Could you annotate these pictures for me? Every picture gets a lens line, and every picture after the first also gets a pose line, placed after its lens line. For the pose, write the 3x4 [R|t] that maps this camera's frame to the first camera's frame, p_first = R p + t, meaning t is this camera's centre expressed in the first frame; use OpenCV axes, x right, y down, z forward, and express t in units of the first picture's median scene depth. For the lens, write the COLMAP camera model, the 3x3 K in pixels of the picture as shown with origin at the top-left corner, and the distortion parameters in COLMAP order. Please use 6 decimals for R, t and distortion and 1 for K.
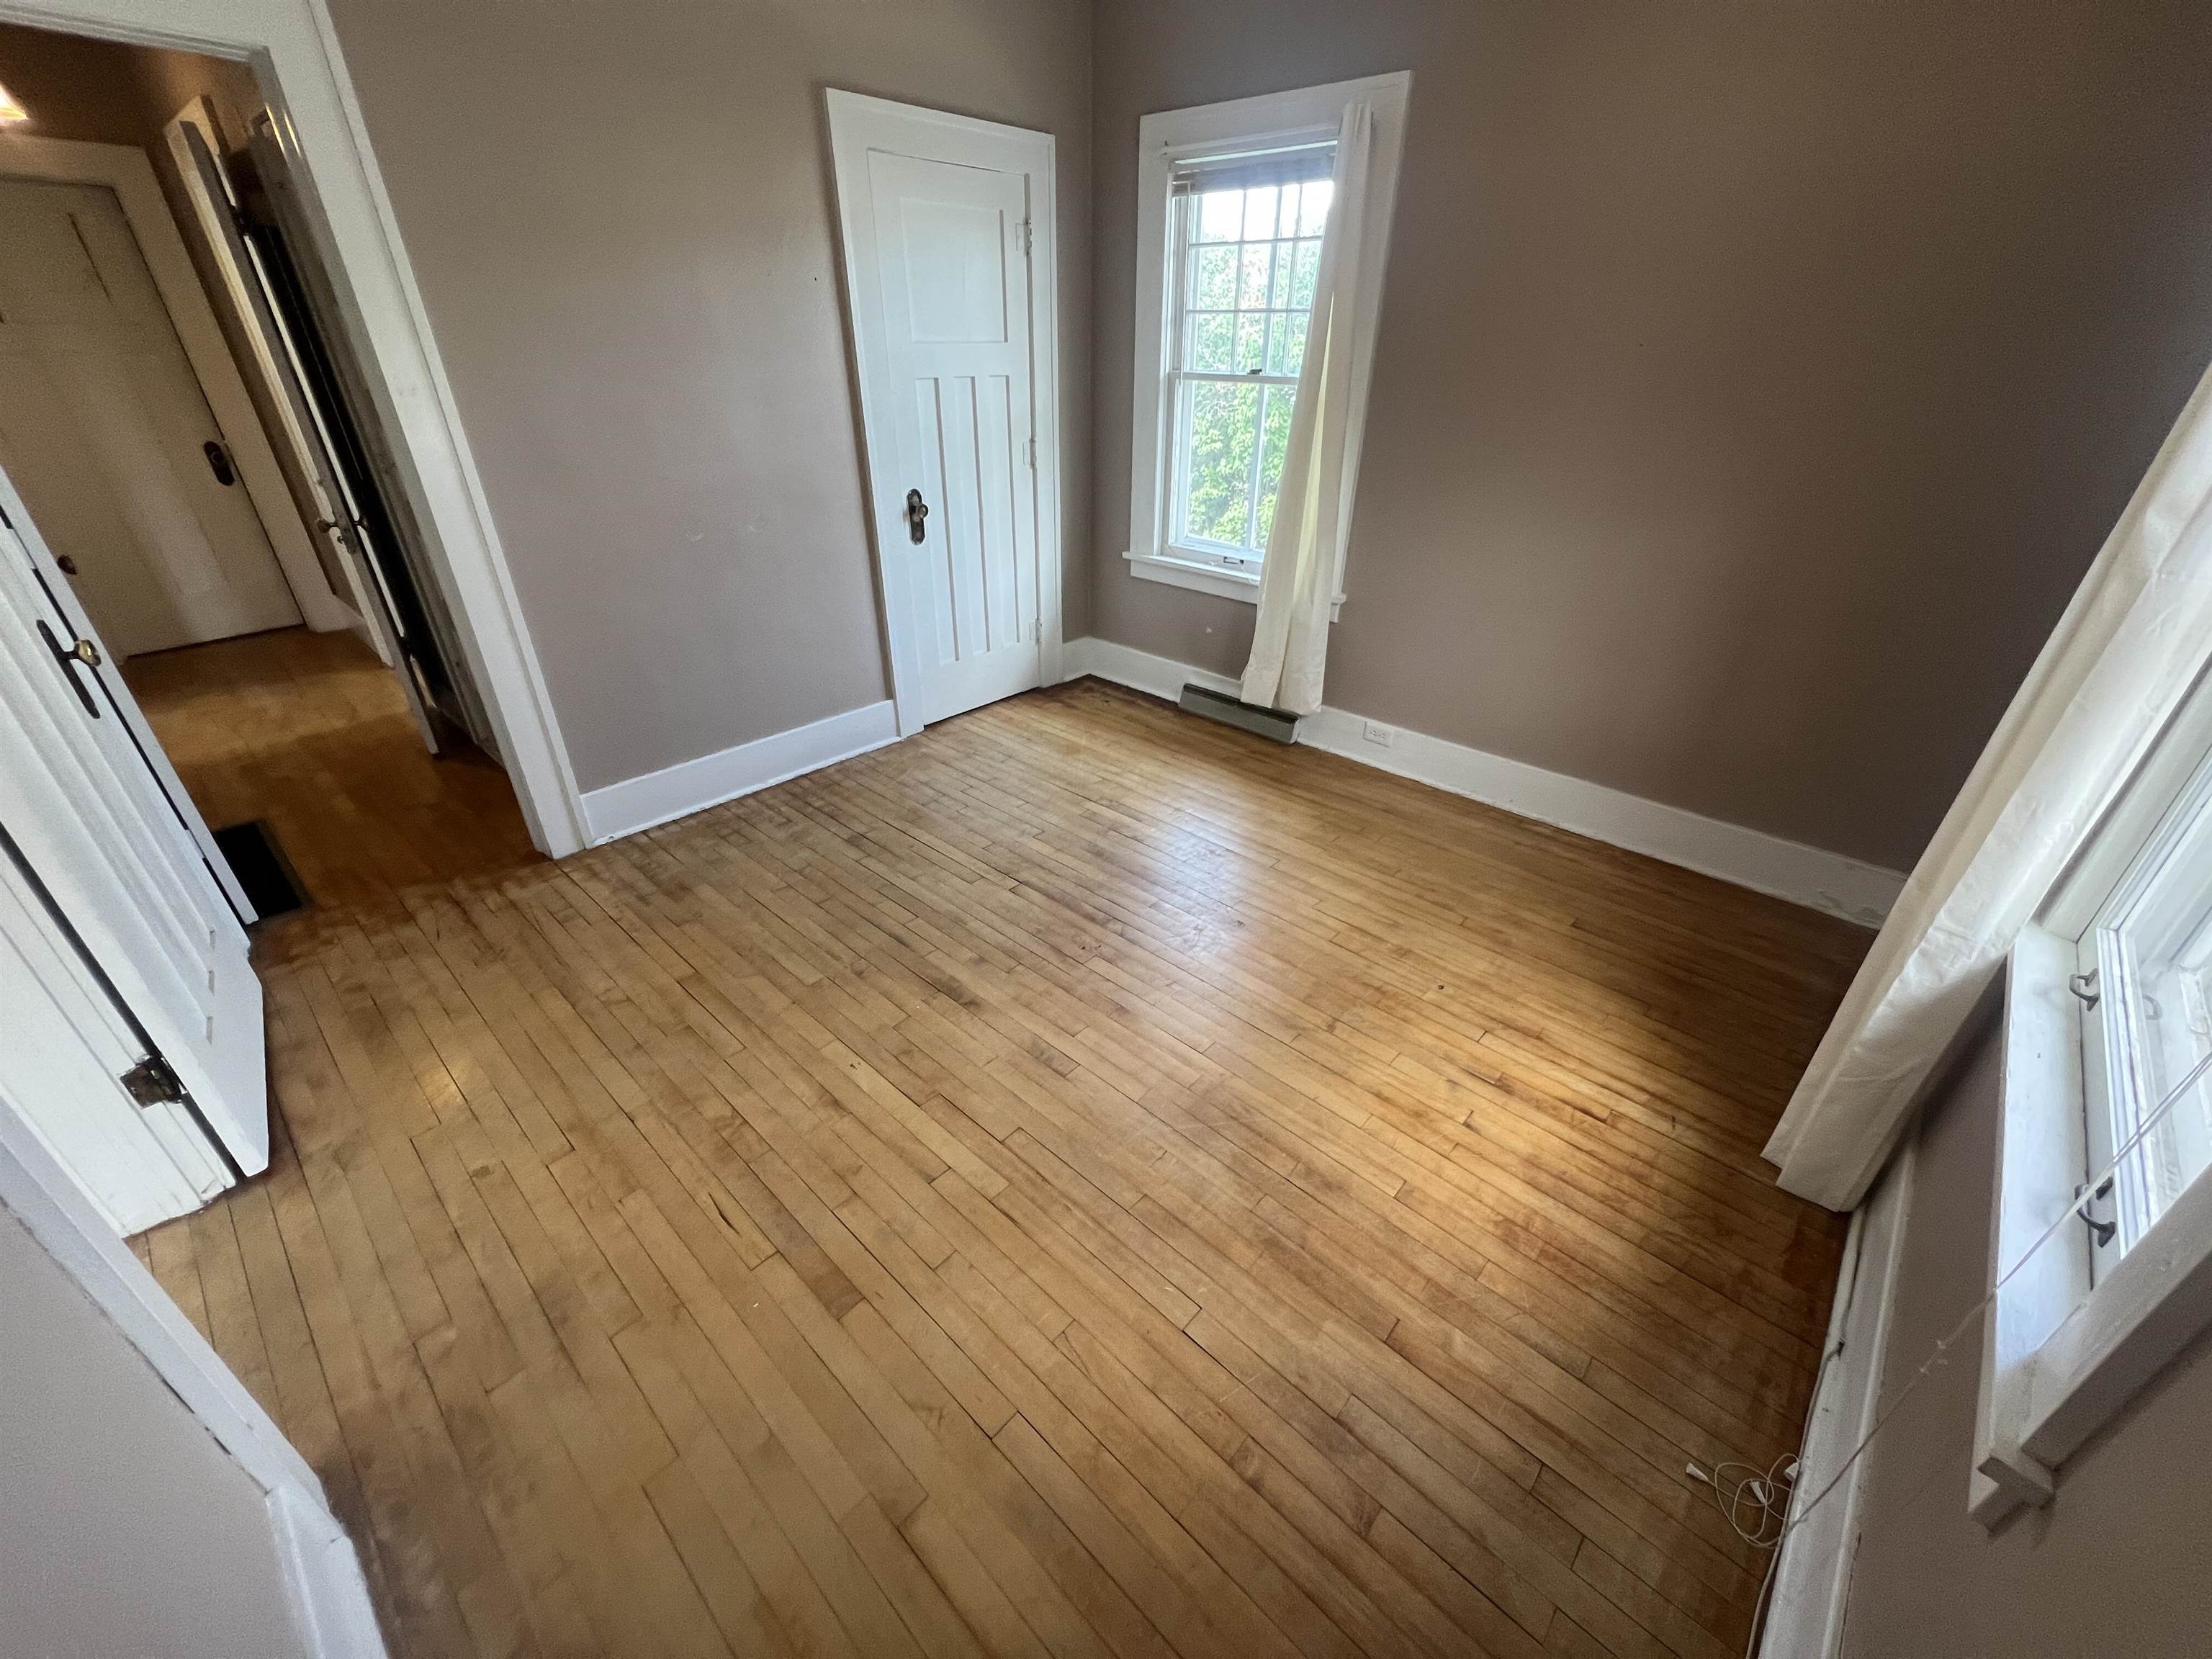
lens RADIAL K [[883.0, 0, 1103.7], [0, 883.0, 834.1], [0, 0, 1]] dist [0.003313, 0.000334]
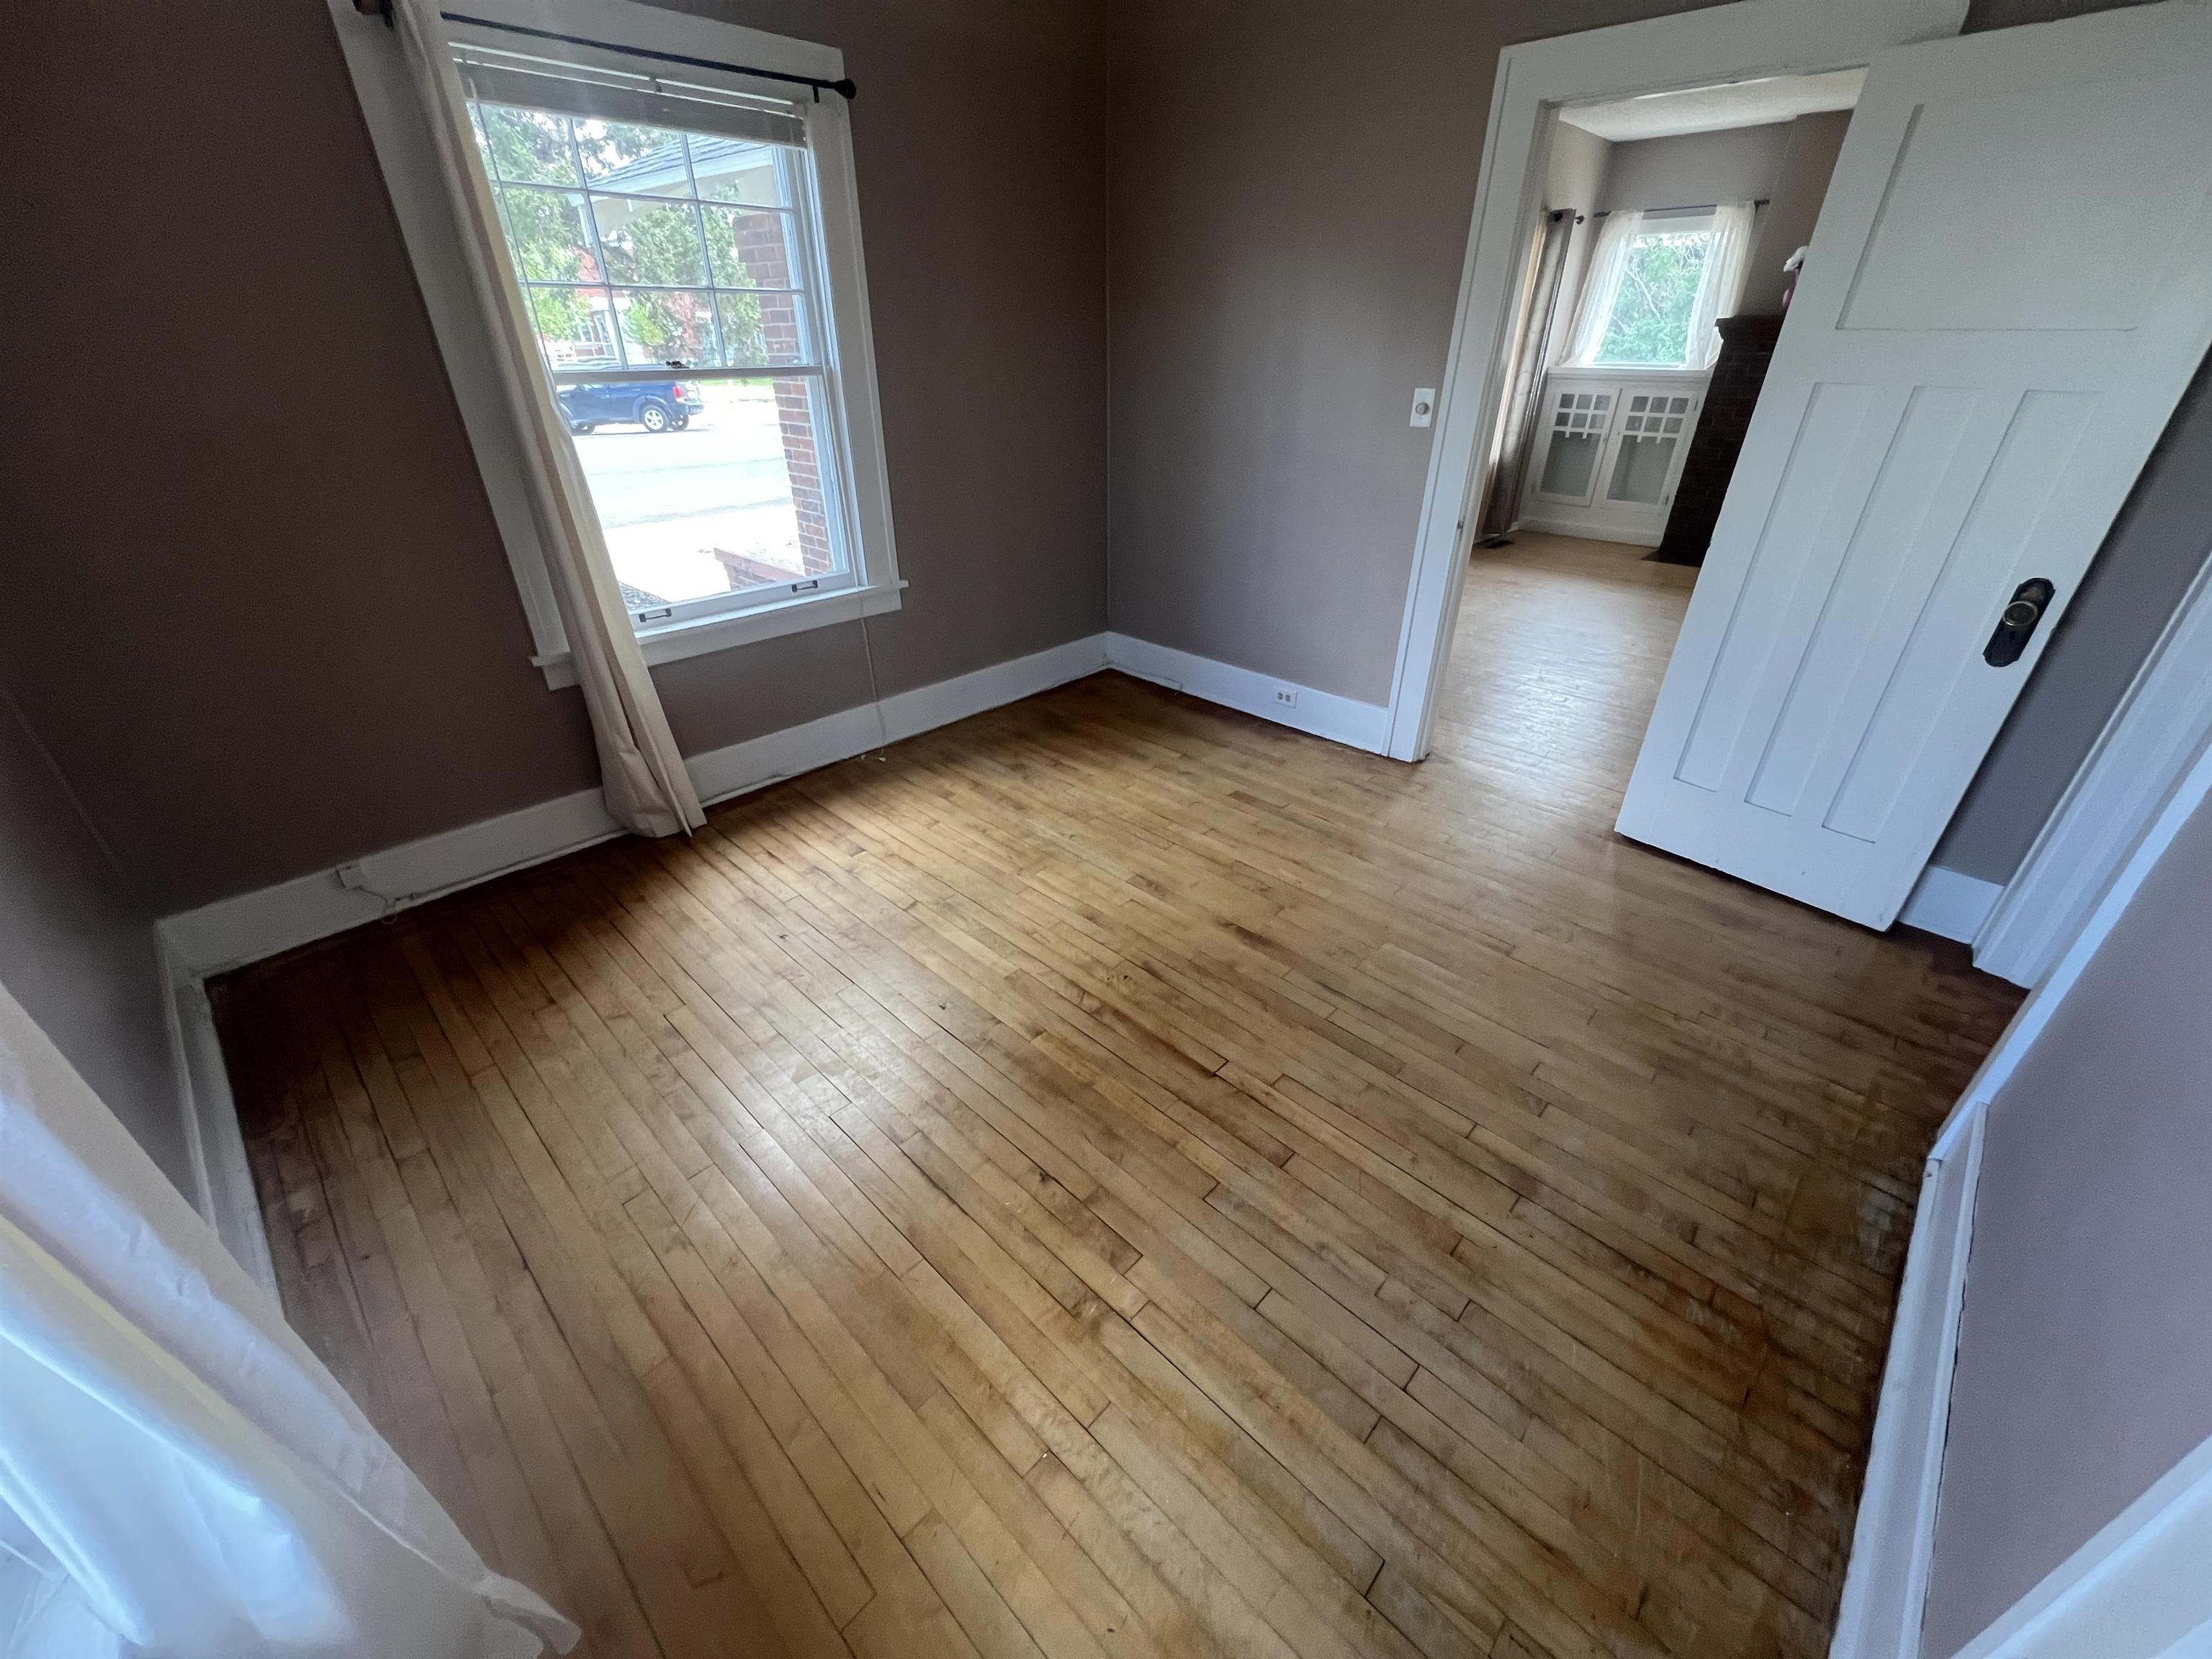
lens RADIAL K [[883.0, 0, 1107.5], [0, 883.0, 828.2], [0, 0, 1]] dist [0.003313, 0.000334]
pose [[-0.999756, -0.019094, 0.011077, -0.011604], [-0.000338, 0.514983, 0.857200, -0.837796], [-0.022072, 0.856987, -0.514864, 1.502015]]
